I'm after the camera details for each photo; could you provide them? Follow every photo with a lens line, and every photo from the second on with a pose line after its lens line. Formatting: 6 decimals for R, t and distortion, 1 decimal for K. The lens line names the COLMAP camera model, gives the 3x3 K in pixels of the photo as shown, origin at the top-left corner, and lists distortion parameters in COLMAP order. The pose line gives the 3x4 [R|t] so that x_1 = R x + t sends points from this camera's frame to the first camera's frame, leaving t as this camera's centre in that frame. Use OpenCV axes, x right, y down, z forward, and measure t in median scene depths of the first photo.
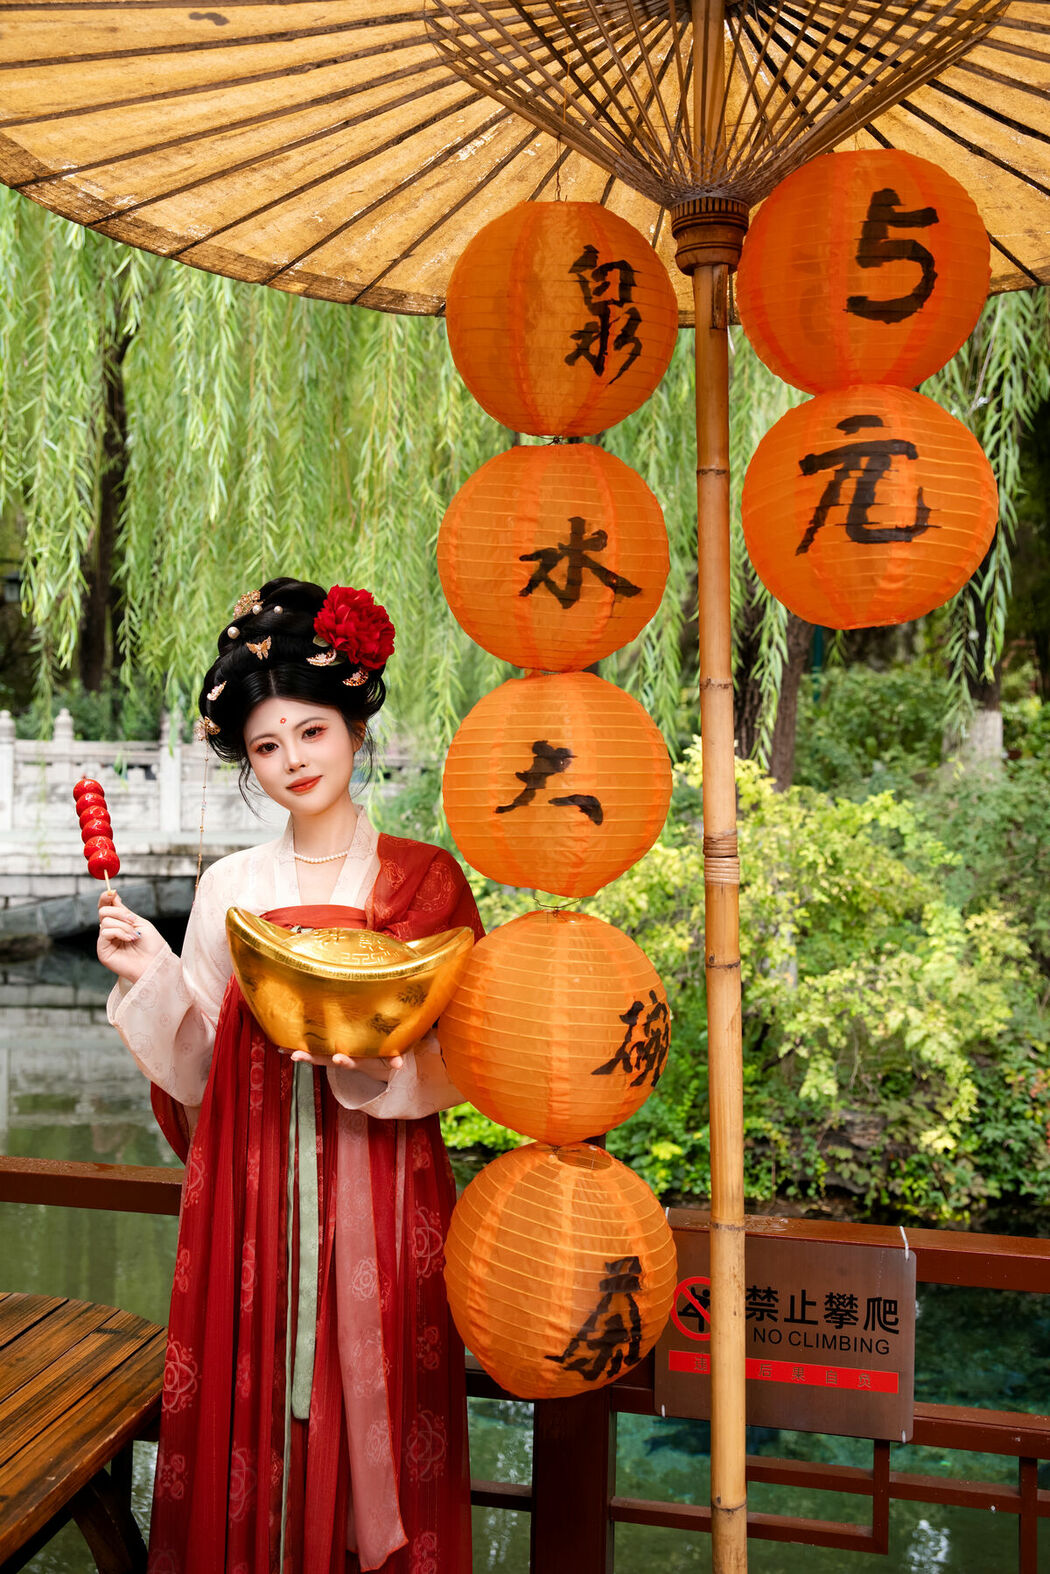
lens RADIAL K [[1675.4, 0, 489.8], [0, 1675.4, 782.1], [0, 0, 1]] dist [0.058946, 0.000000]
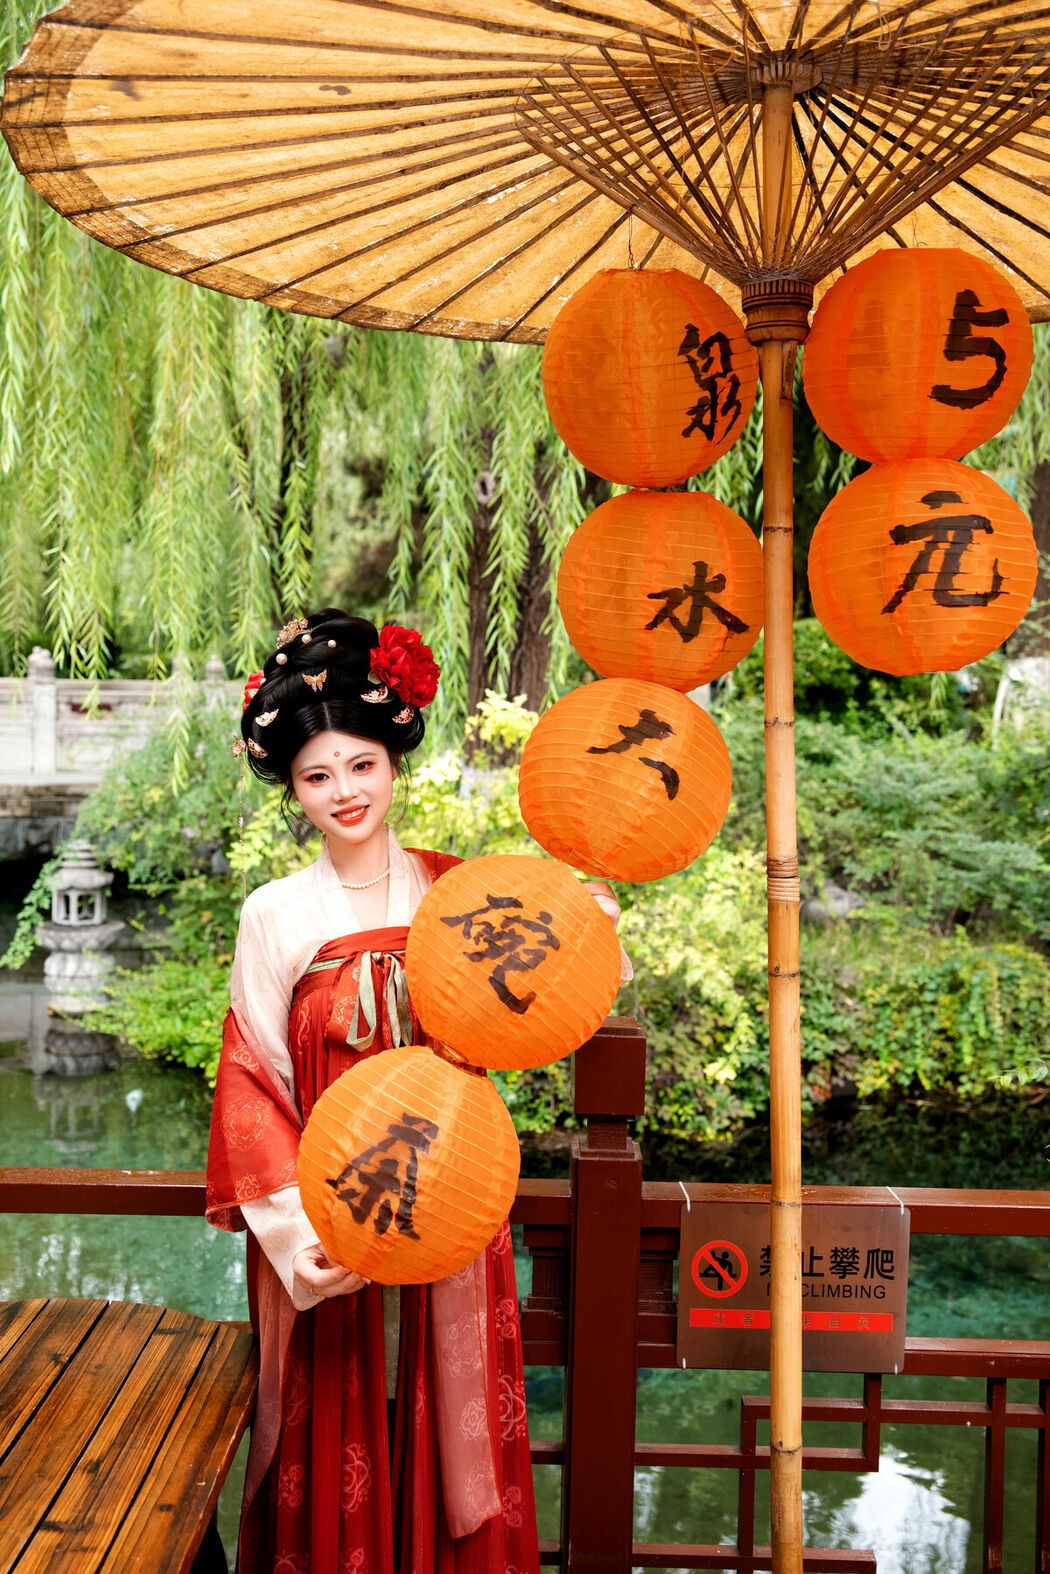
lens RADIAL K [[1675.4, 0, 517.3], [0, 1675.4, 790.9], [0, 0, 1]] dist [0.058946, 0.000000]
pose [[0.981770, -0.015898, 0.189408, -0.212065], [0.007267, 0.998907, 0.046177, -0.054767], [-0.189935, -0.043959, 0.980812, -0.047954]]
